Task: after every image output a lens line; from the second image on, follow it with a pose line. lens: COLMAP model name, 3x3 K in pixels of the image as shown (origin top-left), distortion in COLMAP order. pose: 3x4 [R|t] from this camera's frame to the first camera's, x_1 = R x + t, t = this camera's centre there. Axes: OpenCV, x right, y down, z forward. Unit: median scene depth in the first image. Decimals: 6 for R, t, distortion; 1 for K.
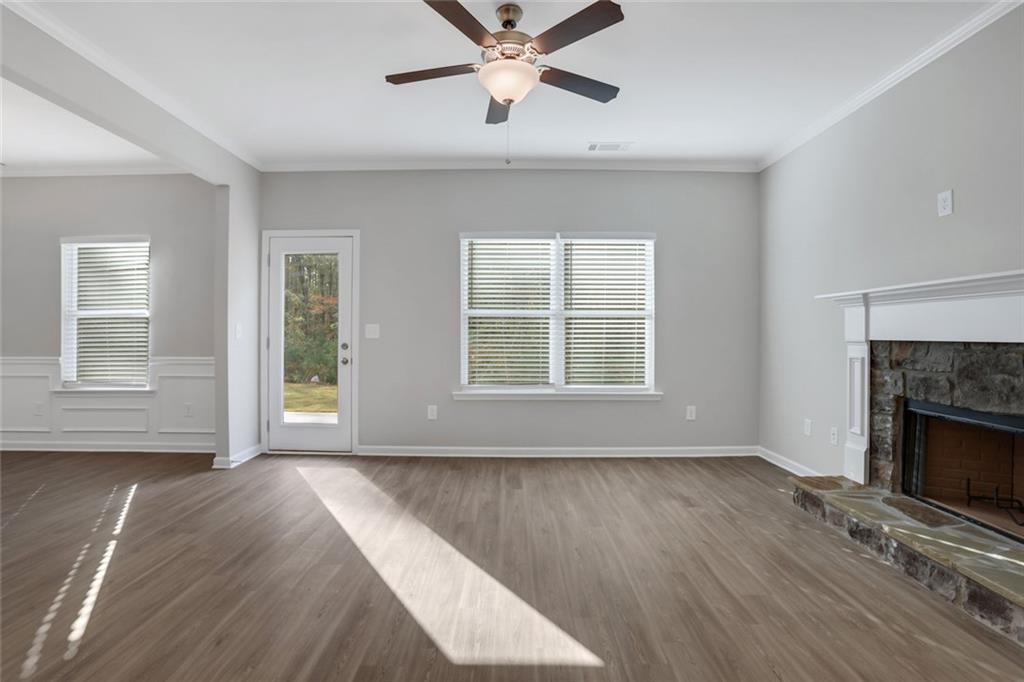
lens RADIAL K [[485.4, 0, 512.0], [0, 485.4, 341.0], [0, 0, 1]] dist [-0.075213, 0.029117]
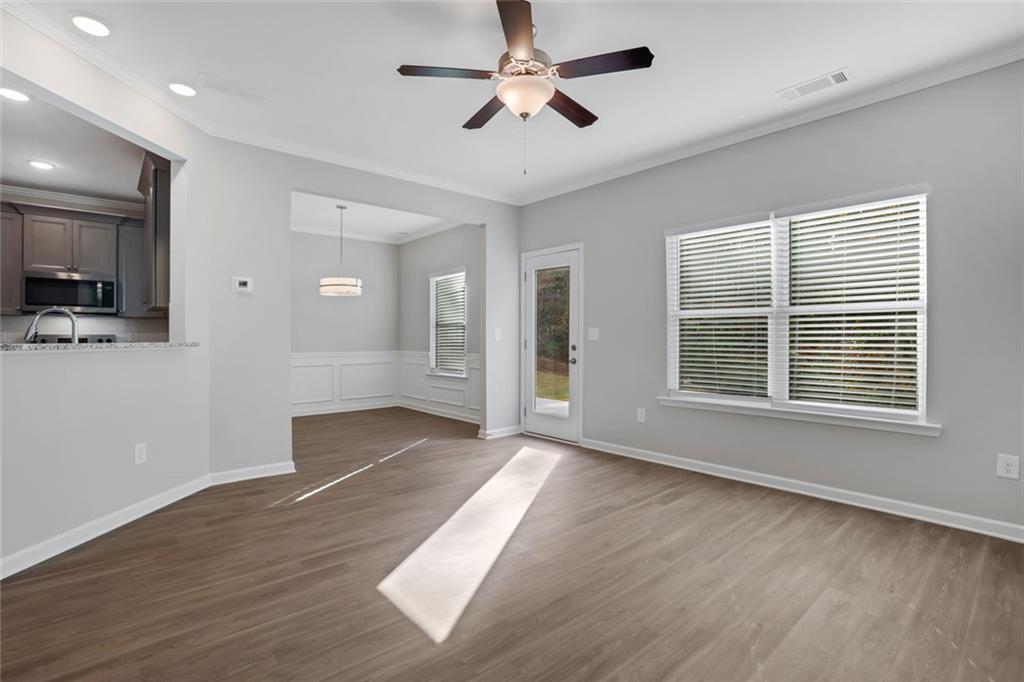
lens RADIAL K [[479.2, 0, 506.6], [0, 479.2, 343.8], [0, 0, 1]] dist [-0.068786, 0.026247]
pose [[0.656955, 0.007471, -0.753893, 0.591509], [-0.009270, 0.999955, 0.001832, 0.001834], [0.753873, 0.005785, 0.656995, 0.220960]]
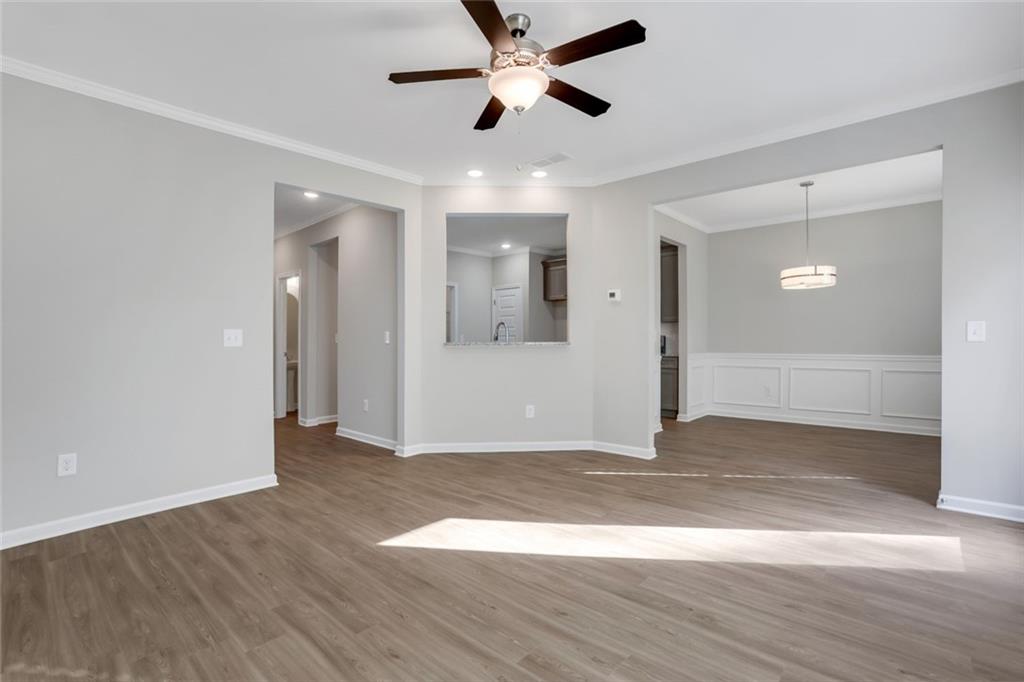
lens RADIAL K [[477.7, 0, 512.0], [0, 477.7, 341.0], [0, 0, 1]] dist [-0.059947, 0.017786]
pose [[-0.666103, 0.005137, -0.745842, 0.586358], [-0.004242, 0.999934, 0.010675, -0.012748], [0.745848, 0.010274, -0.666037, 1.301781]]
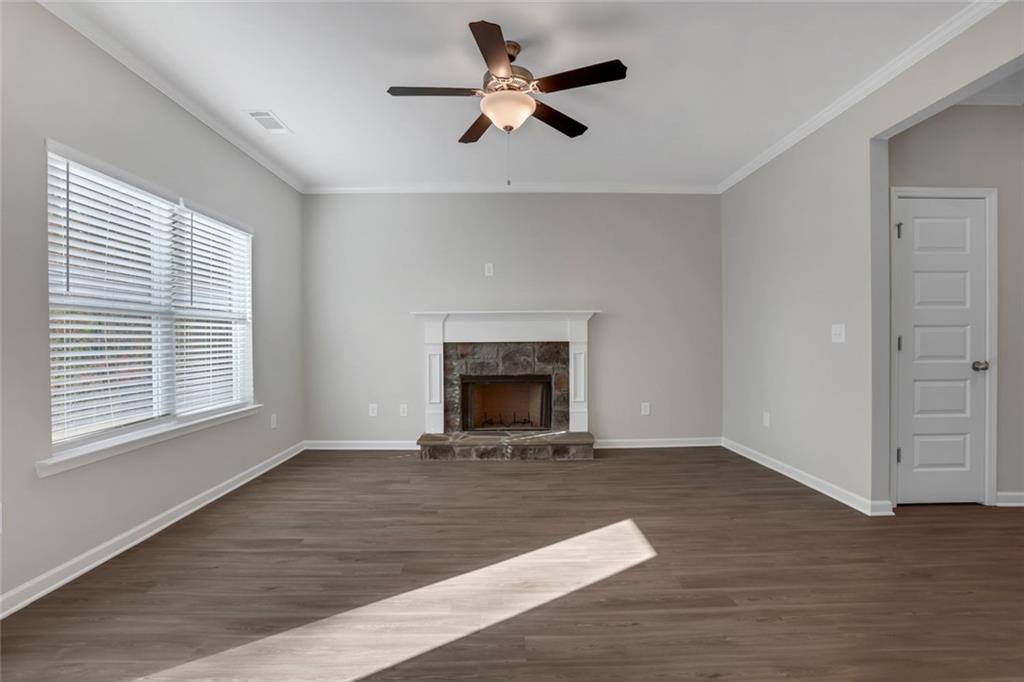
lens RADIAL K [[479.2, 0, 506.6], [0, 479.2, 343.8], [0, 0, 1]] dist [-0.068786, 0.026247]
pose [[-0.013122, -0.012527, 0.999835, -0.873535], [0.022202, 0.999671, 0.012816, -0.013130], [-0.999667, 0.022367, -0.012839, 0.802548]]
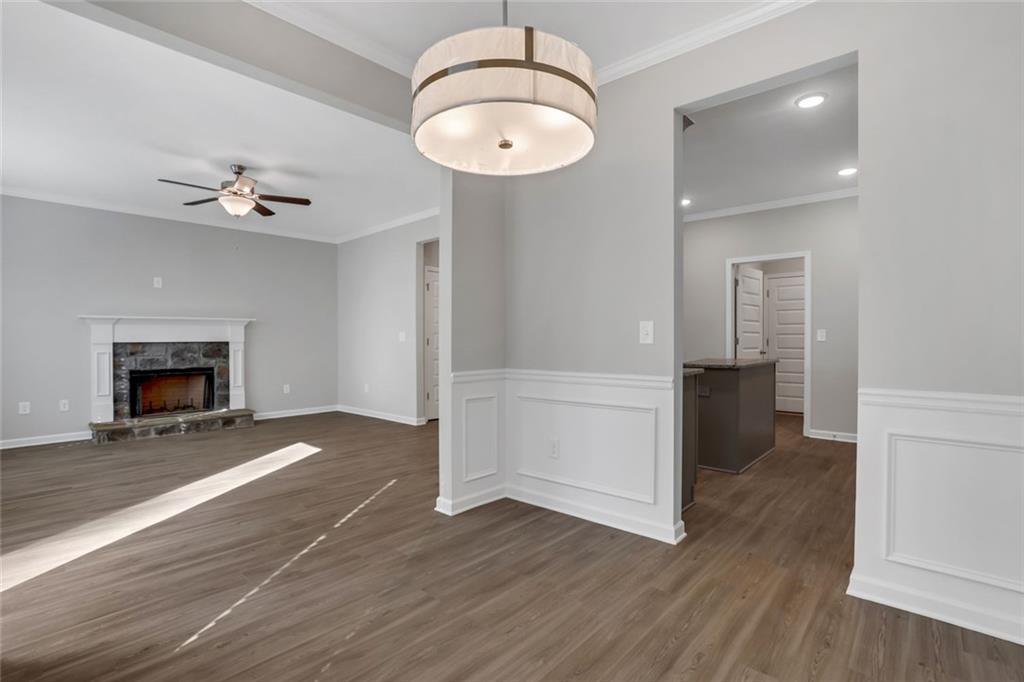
lens RADIAL K [[477.7, 0, 512.0], [0, 477.7, 341.0], [0, 0, 1]] dist [-0.059947, 0.017786]
pose [[-0.747612, -0.003119, 0.664128, -1.619278], [0.011688, 0.999772, 0.017853, -0.021137], [-0.664032, 0.021110, -0.747406, 1.308858]]
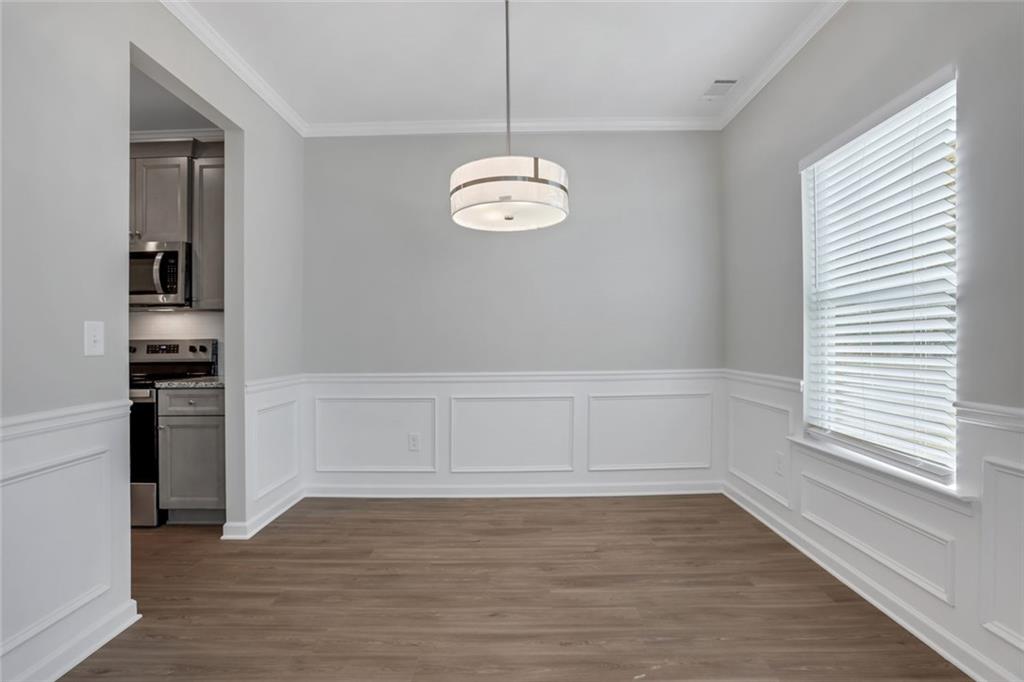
lens RADIAL K [[485.4, 0, 512.0], [0, 485.4, 341.0], [0, 0, 1]] dist [-0.075213, 0.029117]
pose [[-0.007825, 0.000470, -0.999969, -0.627655], [-0.003609, 0.999993, 0.000498, -0.014759], [0.999963, 0.003613, -0.007824, 0.993748]]
